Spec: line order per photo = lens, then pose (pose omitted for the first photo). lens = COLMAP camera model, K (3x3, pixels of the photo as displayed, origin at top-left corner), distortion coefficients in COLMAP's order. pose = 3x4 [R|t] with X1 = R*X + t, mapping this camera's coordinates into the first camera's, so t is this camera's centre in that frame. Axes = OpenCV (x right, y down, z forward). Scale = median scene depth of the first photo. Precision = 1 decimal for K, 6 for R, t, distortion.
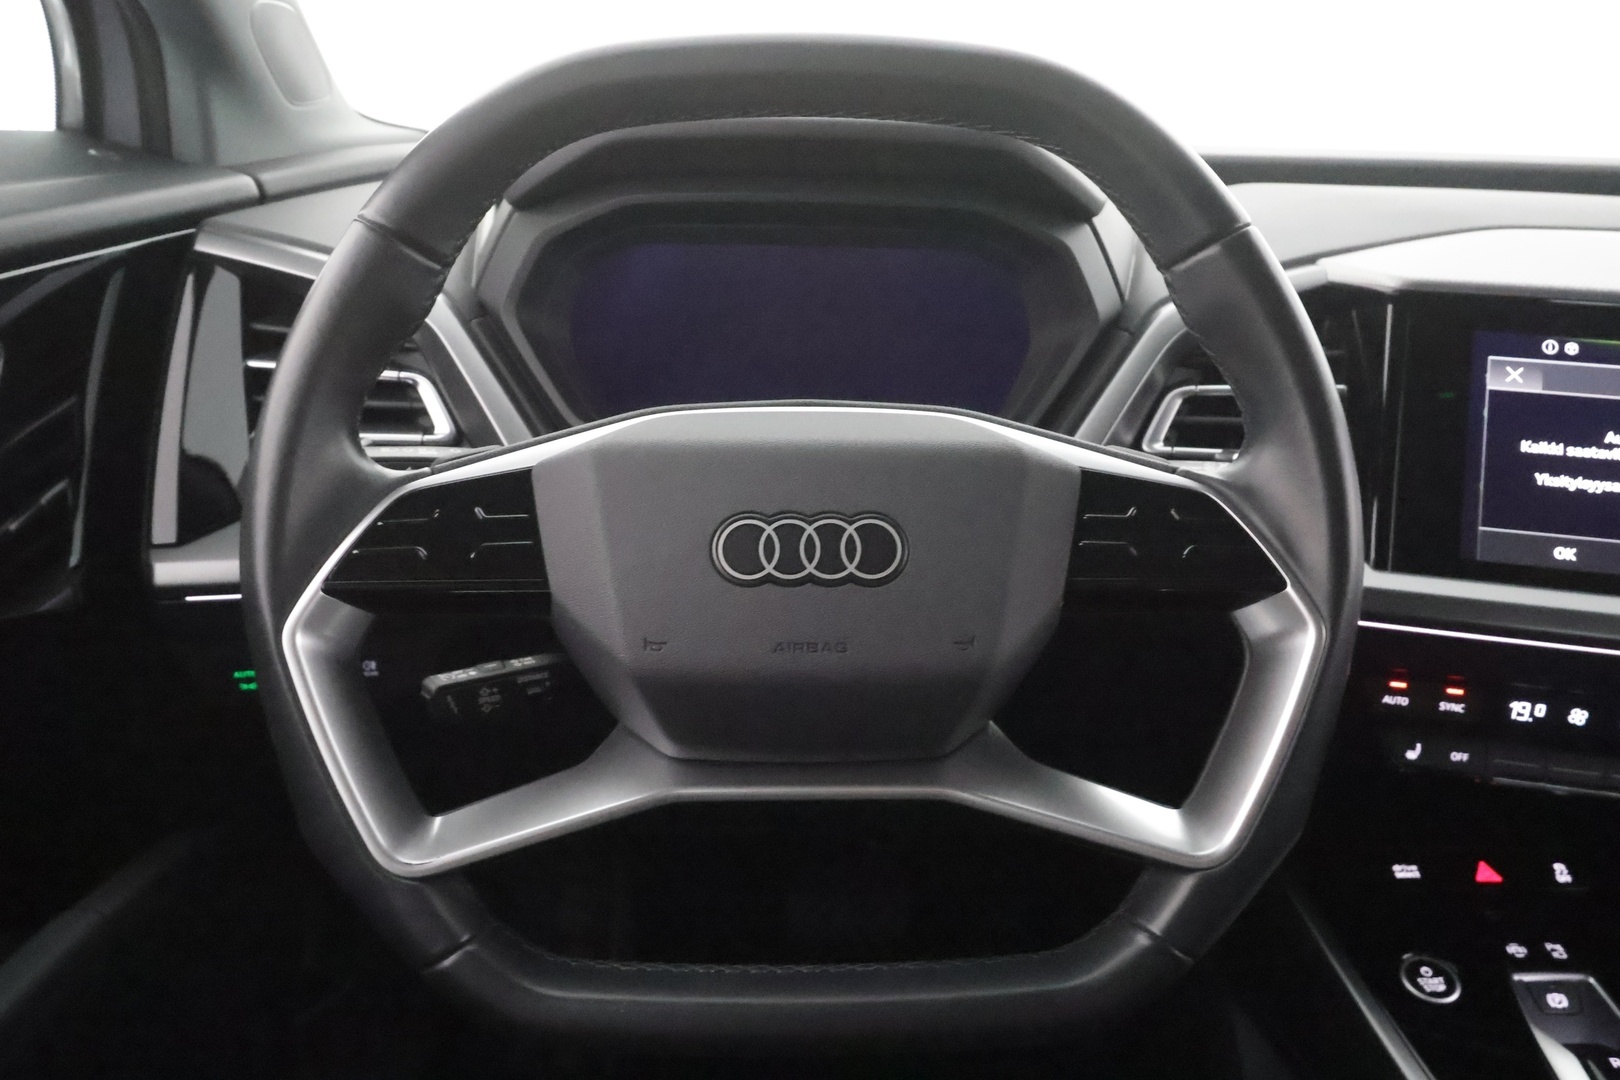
lens RADIAL K [[1248.2, 0, 768.9], [0, 1248.2, 539.7], [0, 0, 1]] dist [-0.003160, -0.003084]
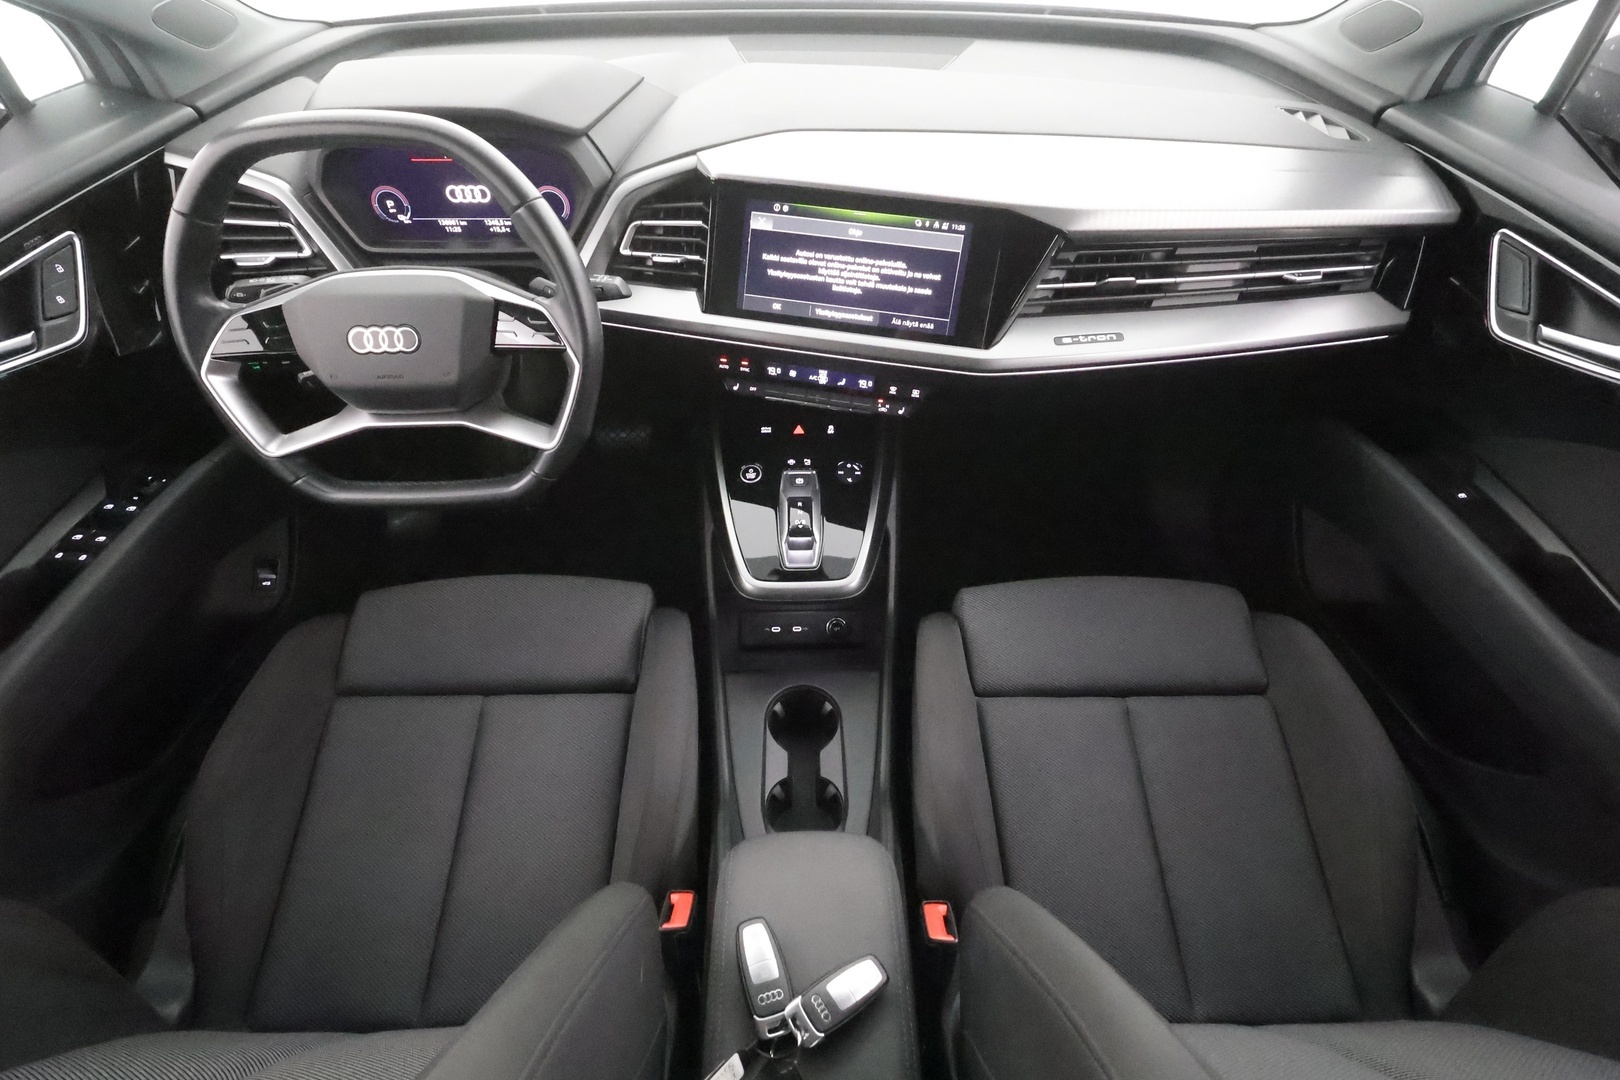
lens RADIAL K [[771.8, 0, 810.0], [0, 771.8, 540.0], [0, 0, 1]] dist [0.000933, 0.000115]
pose [[0.999673, -0.011847, -0.022663, 0.718669], [0.020795, 0.892385, 0.450795, -0.247317], [0.014883, -0.451119, 0.892340, -0.492238]]
